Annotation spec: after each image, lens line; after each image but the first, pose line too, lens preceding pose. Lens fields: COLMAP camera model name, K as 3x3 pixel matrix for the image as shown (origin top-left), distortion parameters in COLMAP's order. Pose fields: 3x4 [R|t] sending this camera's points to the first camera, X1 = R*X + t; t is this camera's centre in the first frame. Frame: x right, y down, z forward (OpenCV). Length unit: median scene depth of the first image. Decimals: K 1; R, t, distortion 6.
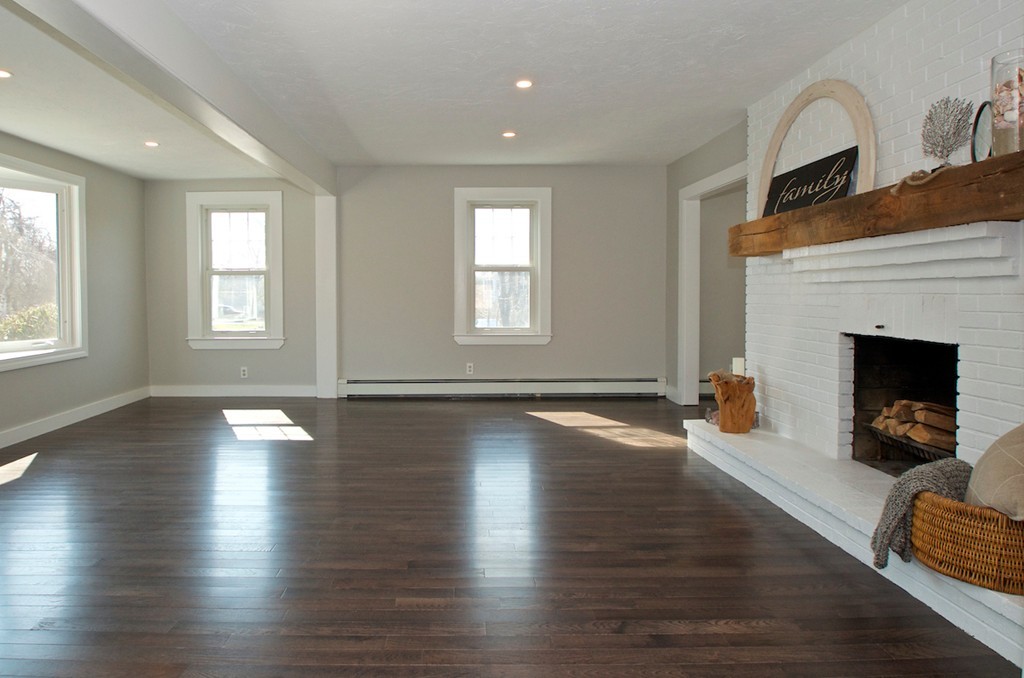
lens RADIAL K [[632.9, 0, 466.9], [0, 632.9, 290.2], [0, 0, 1]] dist [-0.002030, -0.024874]
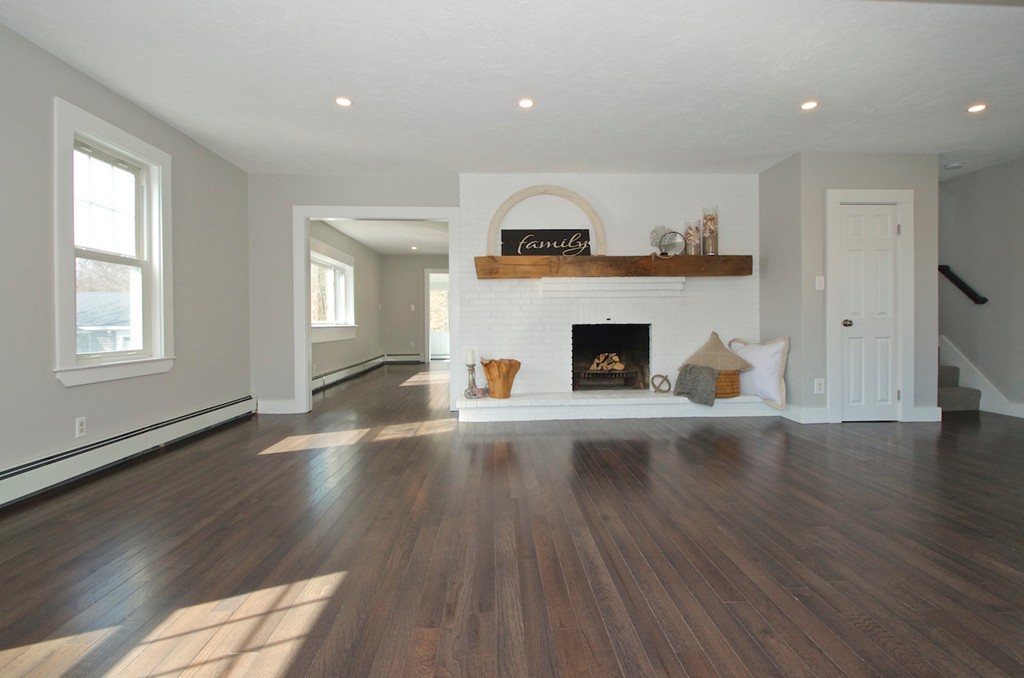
lens RADIAL K [[496.0, 0, 515.3], [0, 496.0, 316.6], [0, 0, 1]] dist [-0.002831, -0.000604]
pose [[-0.038164, 0.011756, 0.999202, -0.456885], [0.002588, 0.999929, -0.011666, 0.031159], [-0.999268, 0.002140, -0.038191, 0.632617]]
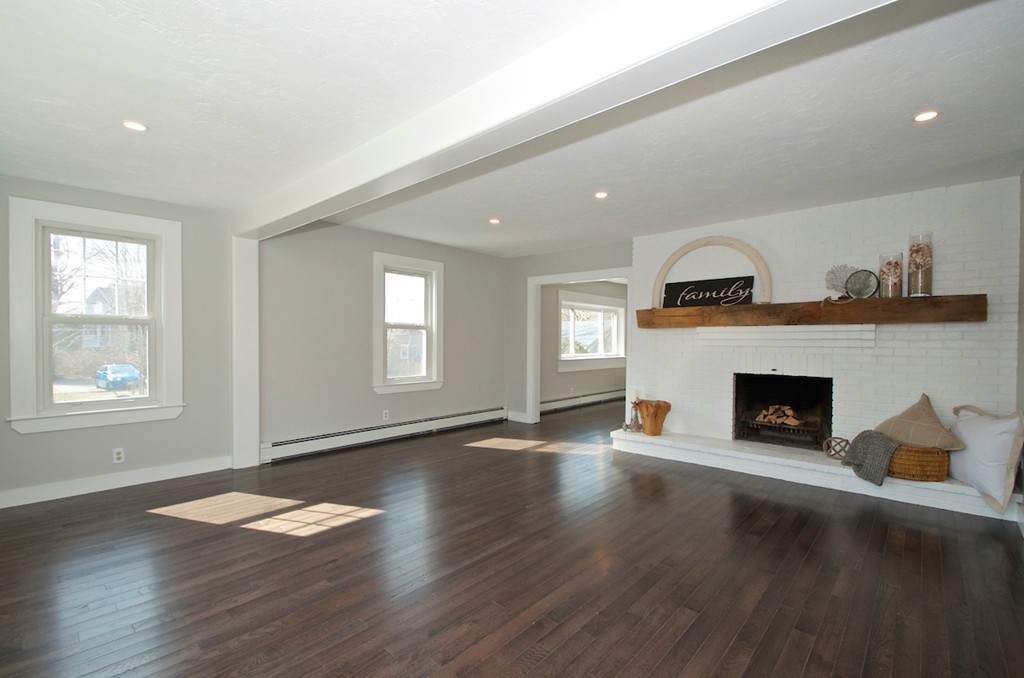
lens RADIAL K [[451.2, 0, 512.0], [0, 451.2, 339.0], [0, 0, 1]] dist [-0.000649, -0.000369]
pose [[0.673771, 0.009052, 0.738885, -0.439320], [-0.011717, 0.999930, -0.001565, -0.012577], [-0.738848, -0.007603, 0.673830, 0.300270]]
